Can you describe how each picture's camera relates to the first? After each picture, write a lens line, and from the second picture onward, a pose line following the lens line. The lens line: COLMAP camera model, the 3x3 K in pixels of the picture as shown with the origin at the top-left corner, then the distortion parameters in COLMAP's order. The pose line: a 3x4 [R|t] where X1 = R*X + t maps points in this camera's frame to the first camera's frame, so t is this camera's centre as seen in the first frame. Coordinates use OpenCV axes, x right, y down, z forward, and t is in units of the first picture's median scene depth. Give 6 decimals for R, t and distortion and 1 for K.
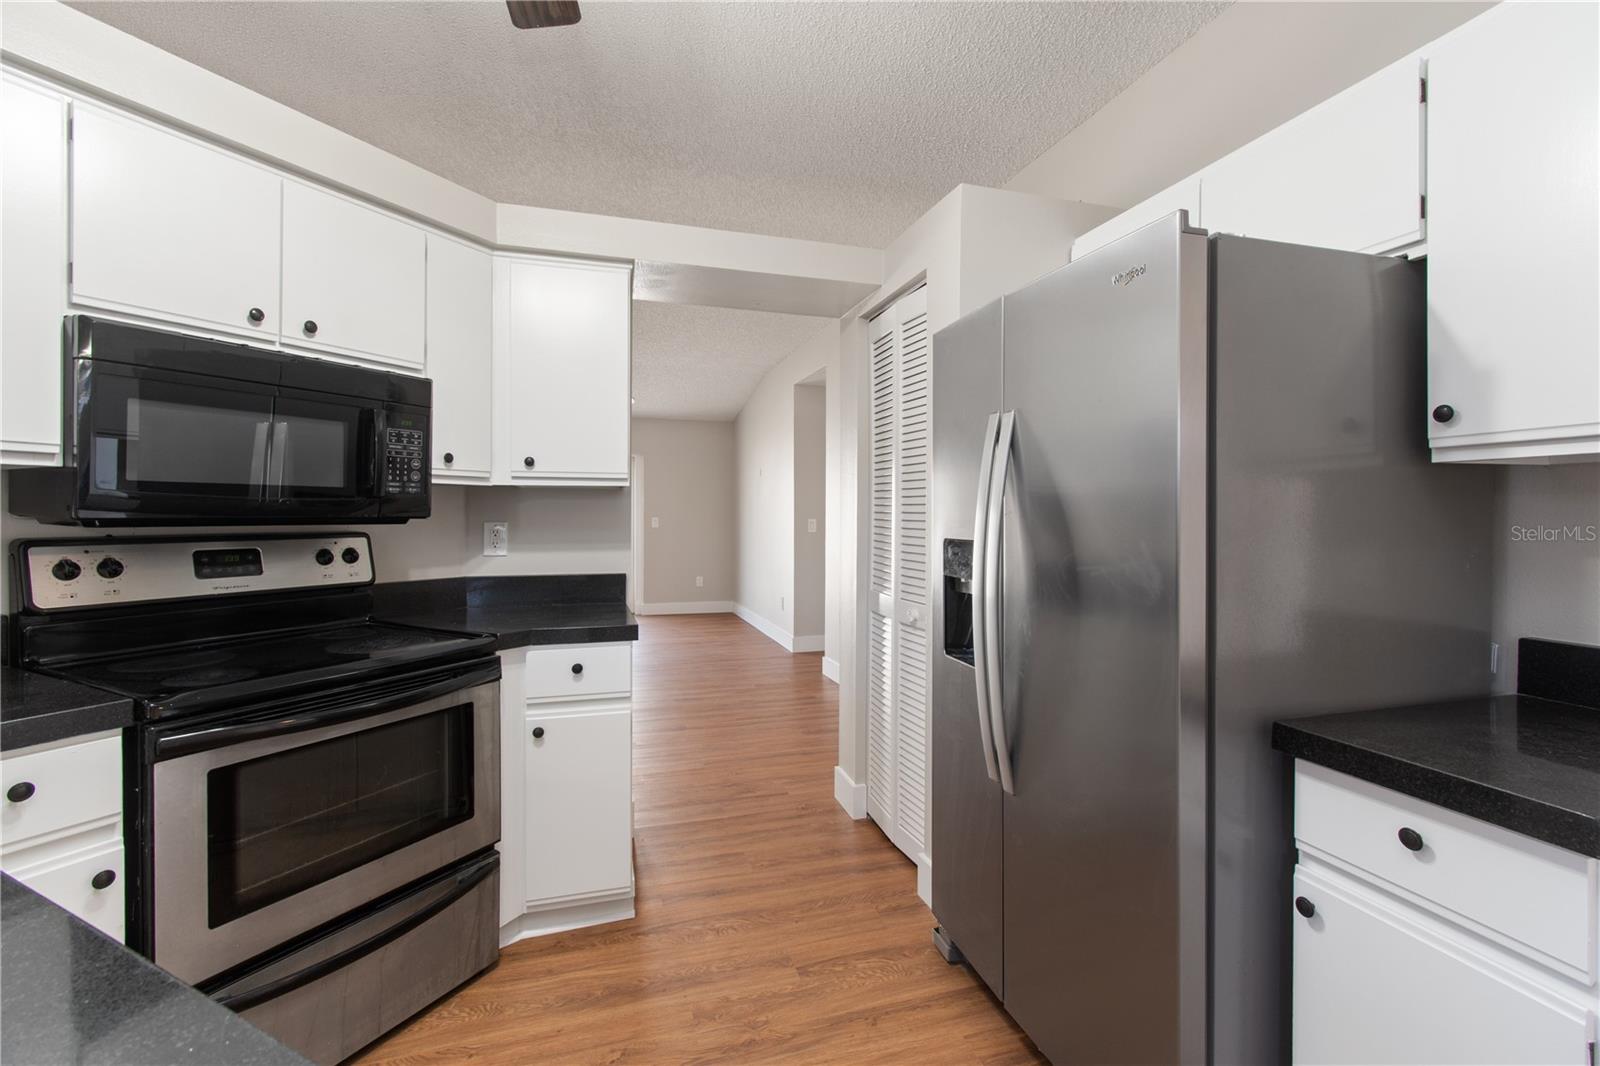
lens RADIAL K [[702.9, 0, 823.1], [0, 702.9, 528.3], [0, 0, 1]] dist [0.003390, 0.000133]
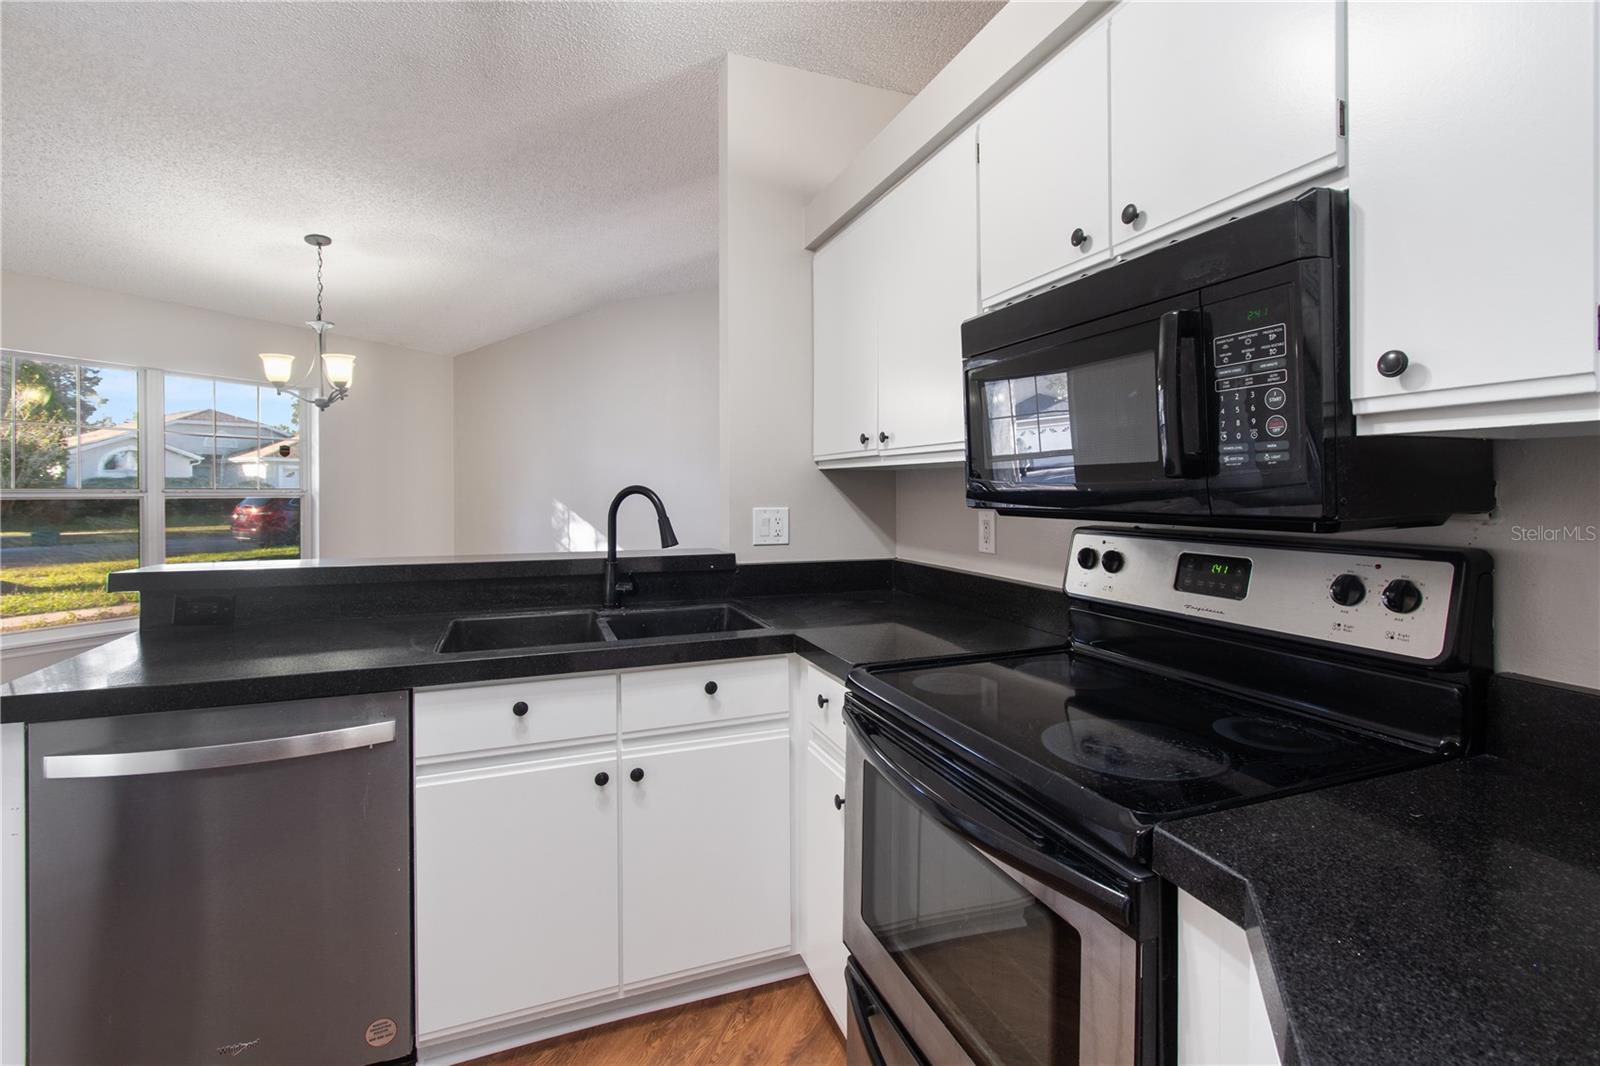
lens RADIAL K [[716.6, 0, 804.8], [0, 716.6, 520.2], [0, 0, 1]] dist [0.001835, -0.000556]
pose [[-0.665806, 0.024805, -0.745713, -0.038794], [-0.019981, 0.998496, 0.051054, -0.032063], [0.745858, 0.048892, -0.664309, 1.098706]]
